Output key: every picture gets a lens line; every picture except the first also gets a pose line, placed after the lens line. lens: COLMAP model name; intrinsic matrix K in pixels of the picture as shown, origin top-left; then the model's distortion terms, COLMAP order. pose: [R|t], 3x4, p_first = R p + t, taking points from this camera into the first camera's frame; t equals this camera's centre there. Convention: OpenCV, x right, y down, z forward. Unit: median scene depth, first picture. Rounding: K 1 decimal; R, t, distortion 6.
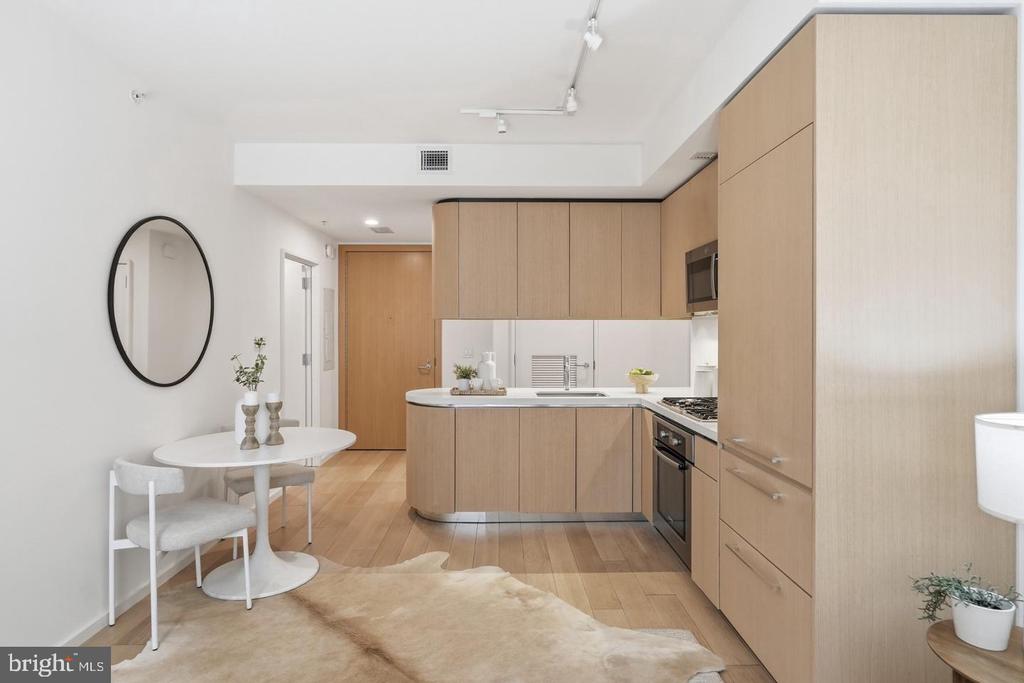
lens RADIAL K [[555.8, 0, 510.5], [0, 555.8, 337.0], [0, 0, 1]] dist [-0.001511, -0.000016]
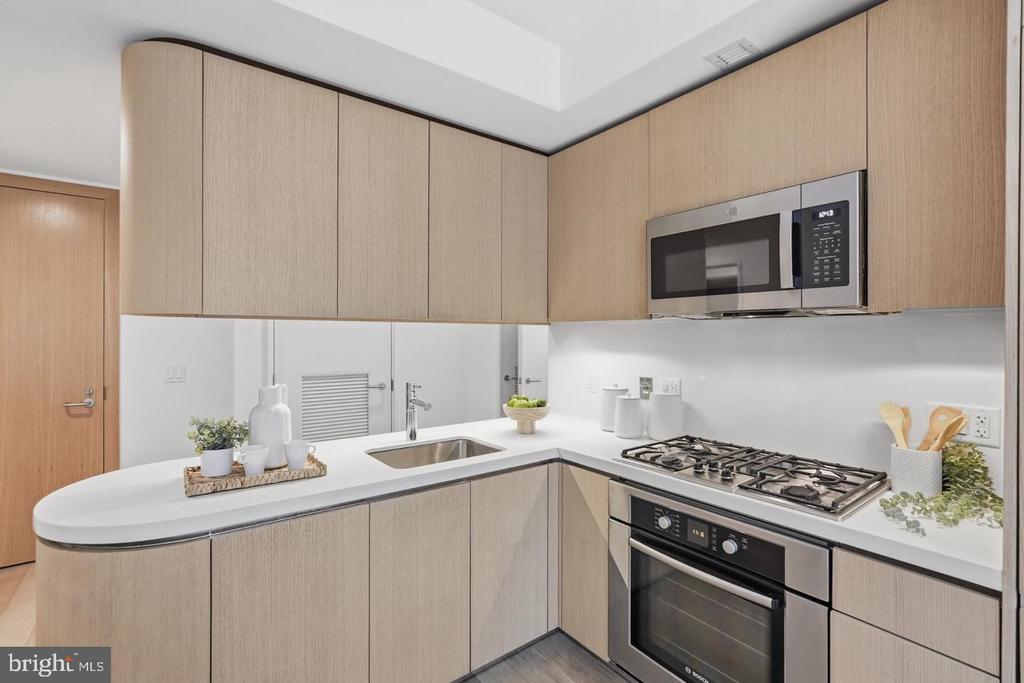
lens RADIAL K [[461.2, 0, 512.2], [0, 461.2, 338.1], [0, 0, 1]] dist [-0.003111, 0.000011]
pose [[0.813432, 0.001580, 0.581657, -0.114278], [0.002990, 0.999972, -0.006898, -0.011216], [-0.581652, 0.007350, 0.813405, 0.606821]]
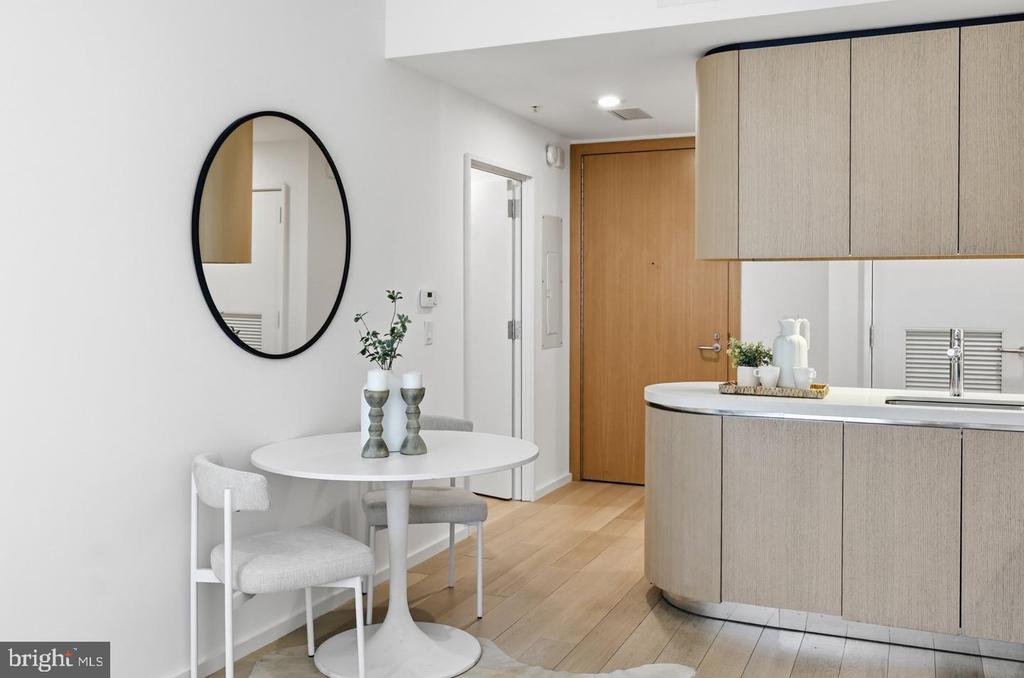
lens RADIAL K [[941.2, 0, 510.8], [0, 941.2, 307.4], [0, 0, 1]] dist [0.001531, 0.003156]
pose [[0.909675, 0.007684, -0.415249, 0.100632], [-0.006049, 0.999968, 0.005253, 0.013520], [0.415276, -0.002267, 0.909693, 0.044315]]
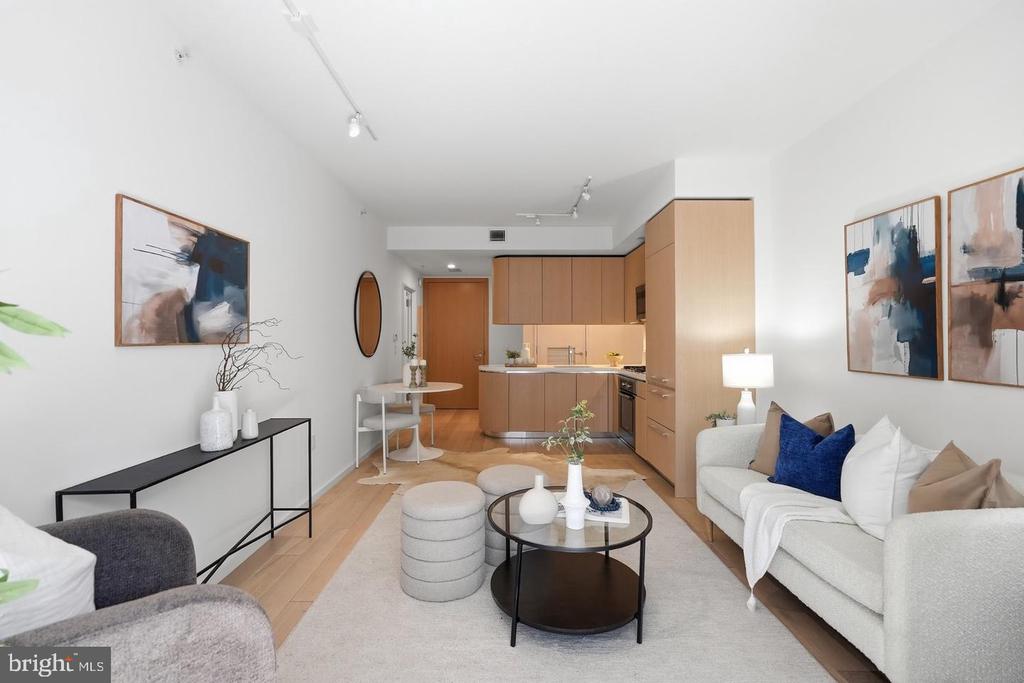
lens RADIAL K [[461.2, 0, 512.2], [0, 461.2, 338.1], [0, 0, 1]] dist [-0.003111, 0.000011]
pose [[0.999973, -0.000816, -0.007255, -0.077262], [0.000736, 0.999939, -0.011010, 0.030699], [0.007263, 0.011005, 0.999913, -0.487618]]
